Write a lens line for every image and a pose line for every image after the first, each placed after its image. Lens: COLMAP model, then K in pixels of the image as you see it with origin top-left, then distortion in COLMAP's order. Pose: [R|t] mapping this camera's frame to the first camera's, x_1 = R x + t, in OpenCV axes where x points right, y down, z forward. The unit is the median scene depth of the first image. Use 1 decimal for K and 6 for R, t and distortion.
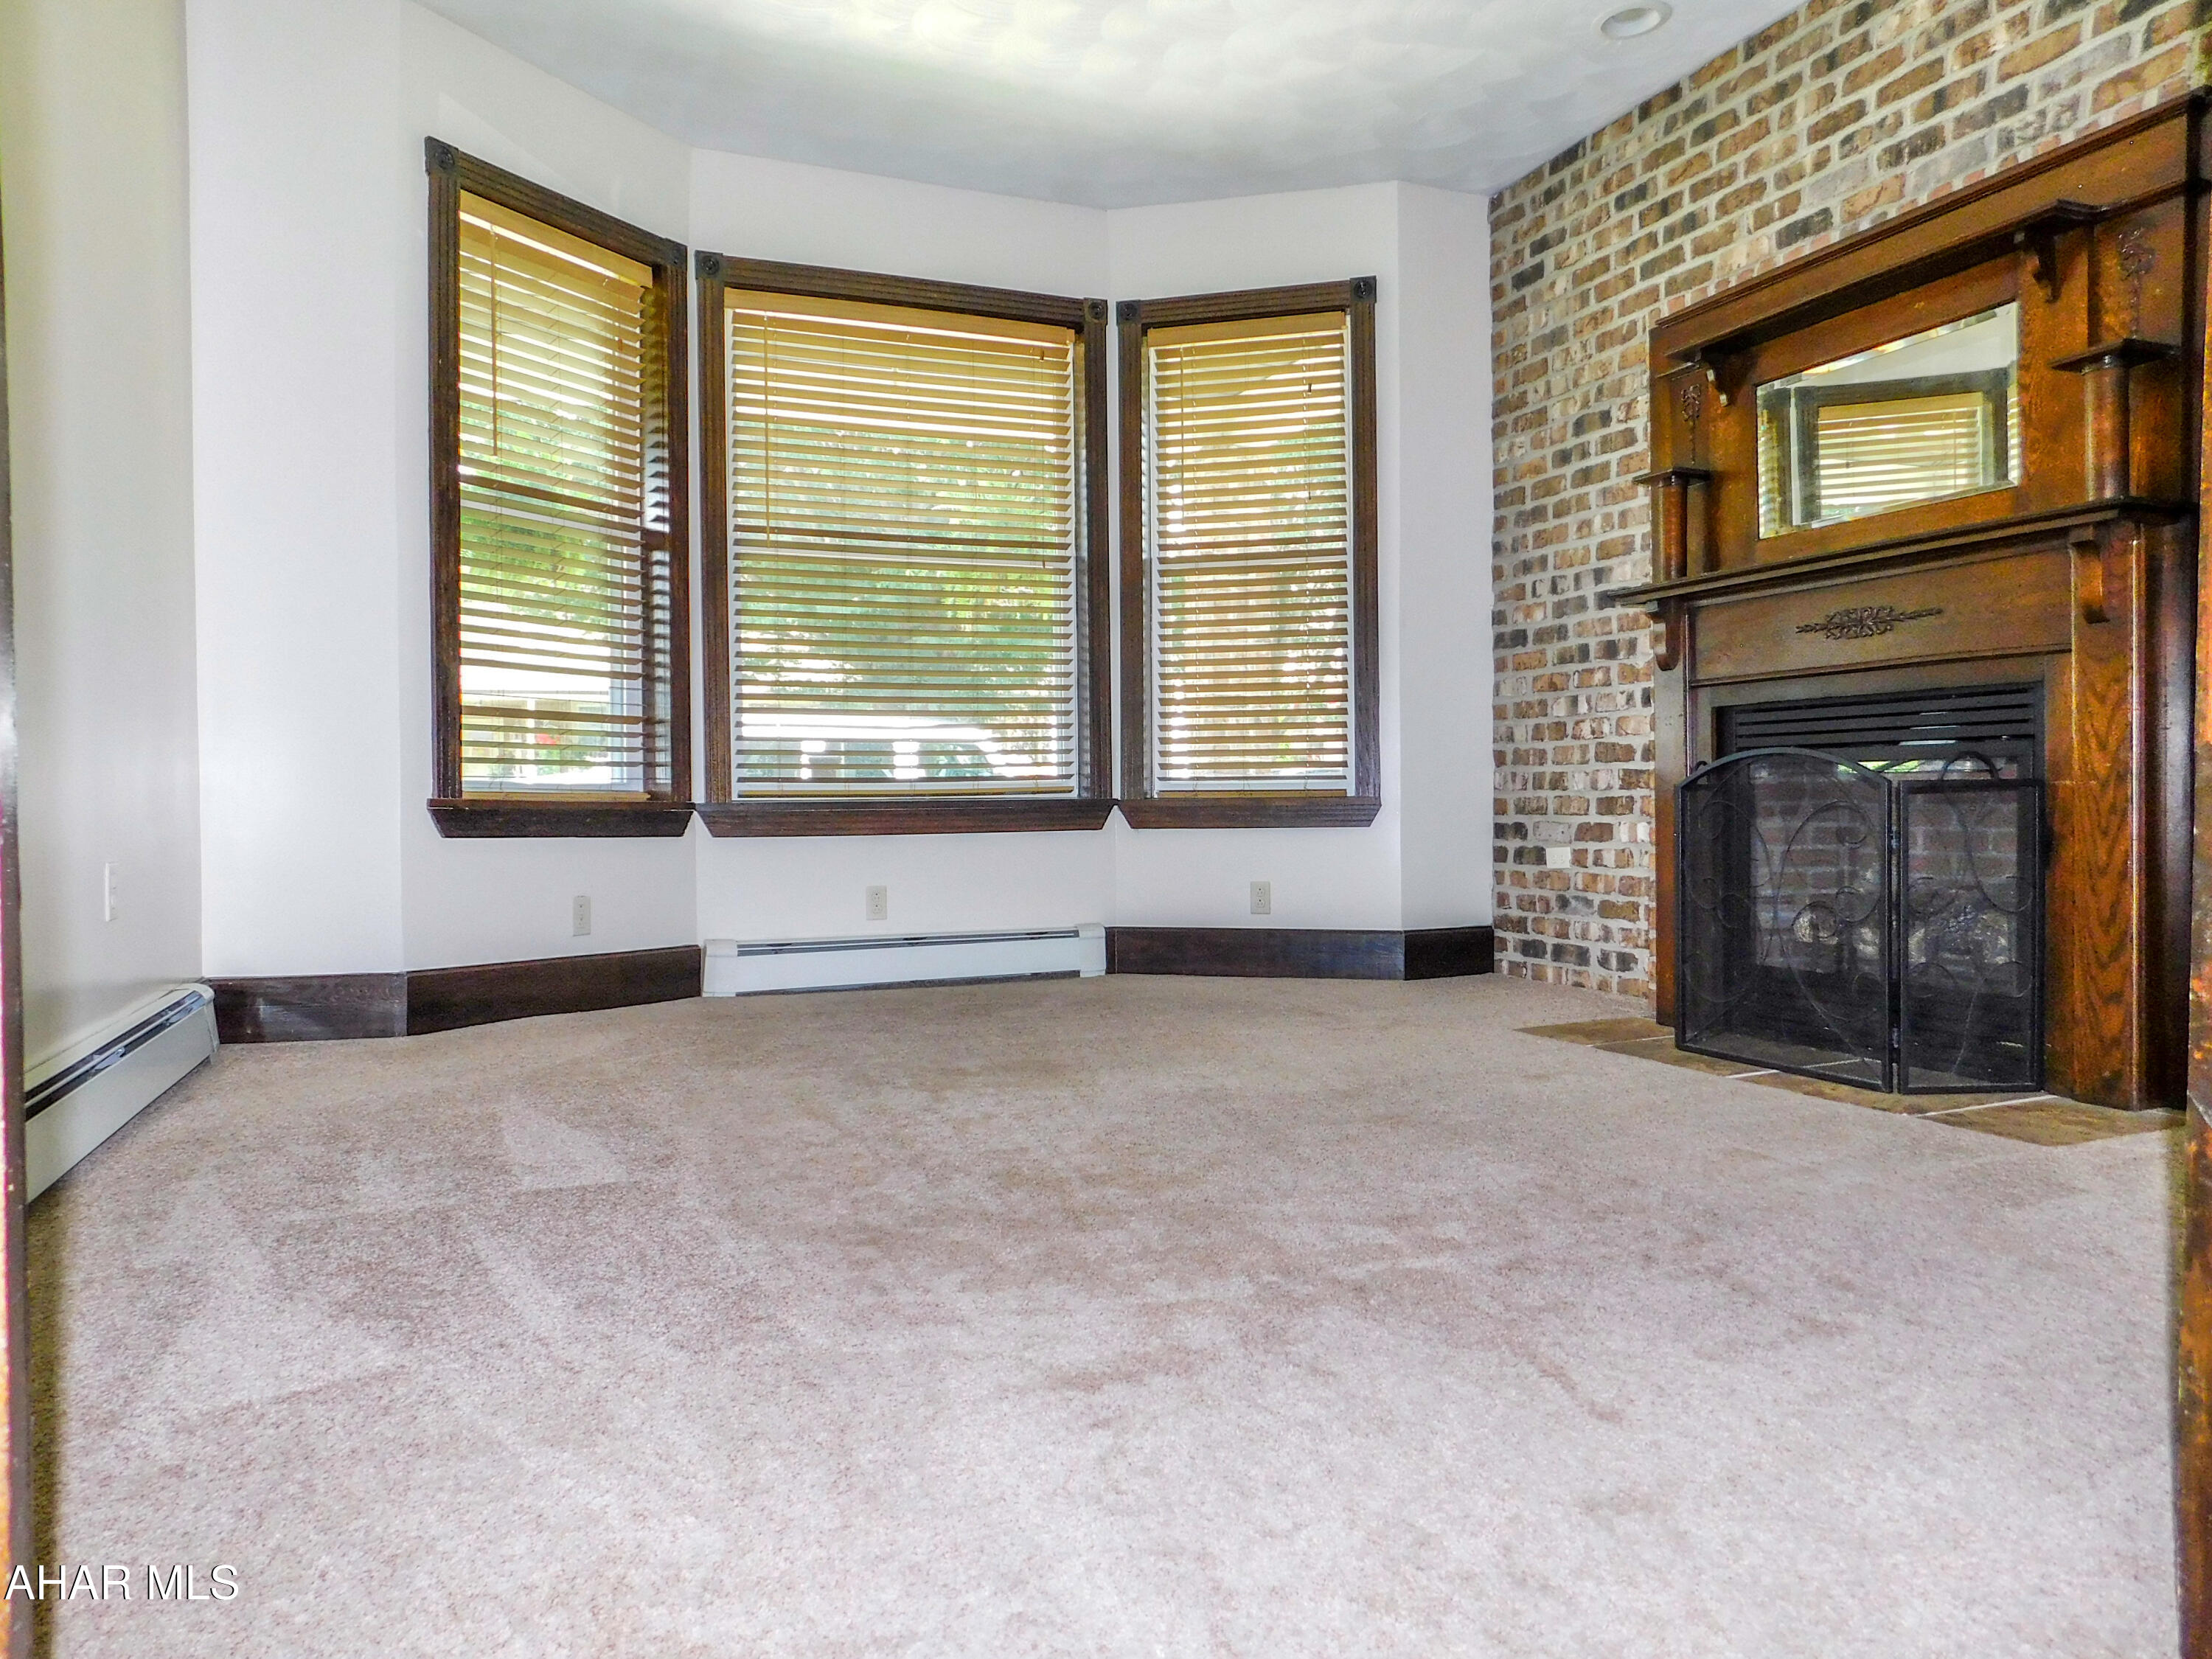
lens RADIAL K [[1470.7, 0, 1106.9], [0, 1470.7, 827.1], [0, 0, 1]] dist [-0.043212, 0.012589]
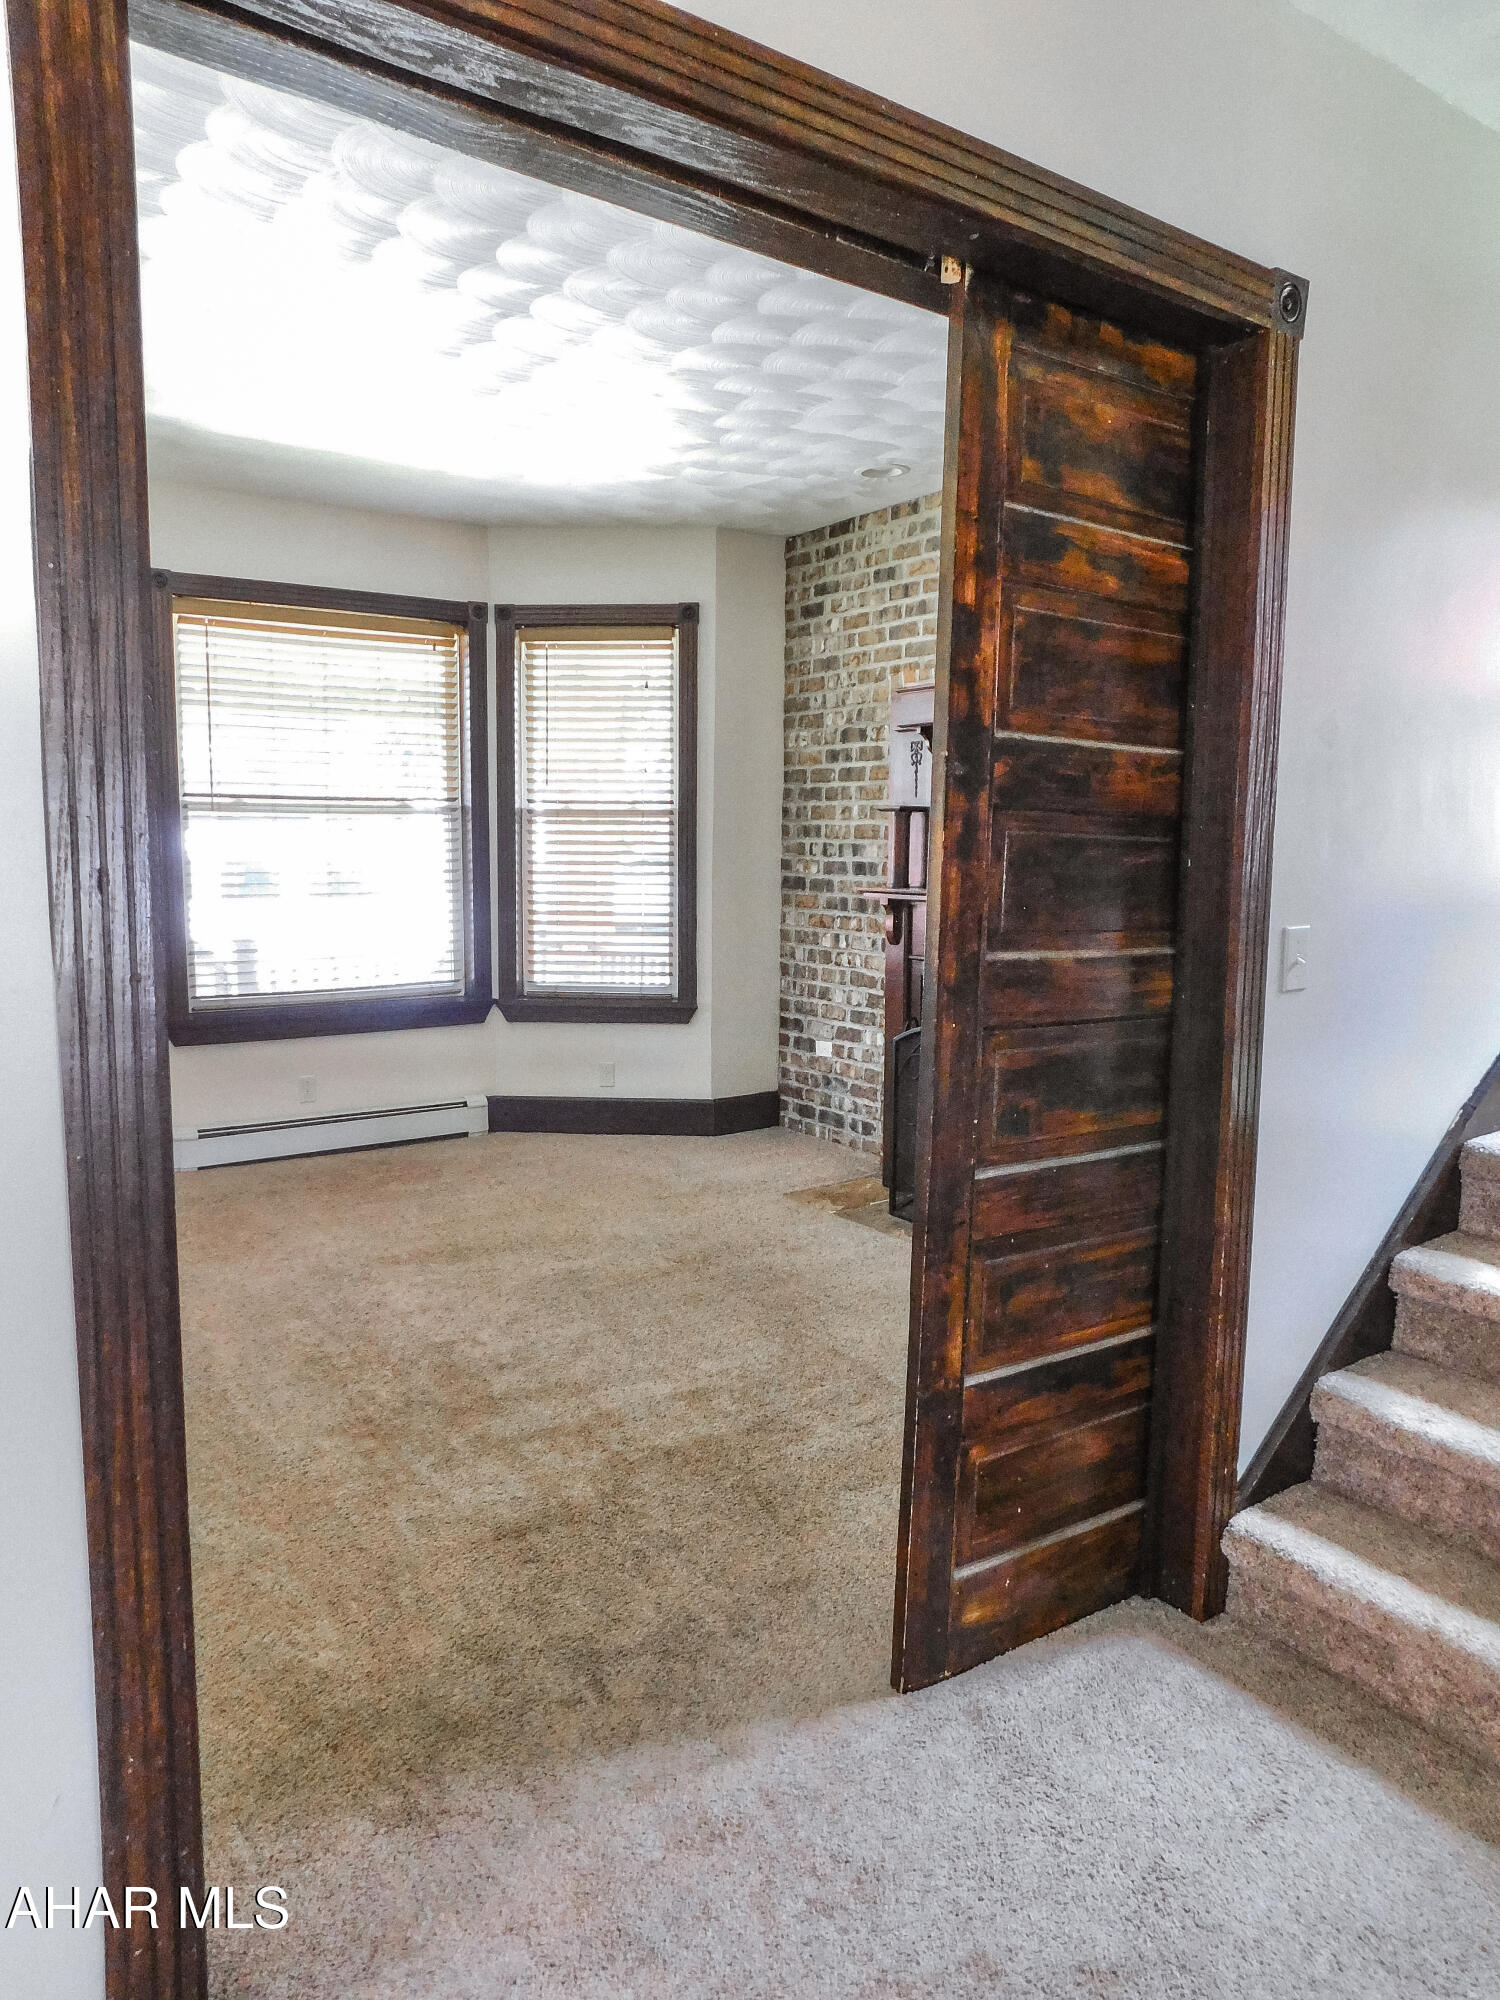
lens RADIAL K [[1329.8, 0, 738.1], [0, 1329.8, 989.8], [0, 0, 1]] dist [-0.043212, 0.012589]
pose [[0.978716, -0.006673, 0.205109, -0.025803], [-0.012172, 0.995824, 0.090482, -0.144854], [-0.204856, -0.091053, 0.974548, -0.191655]]
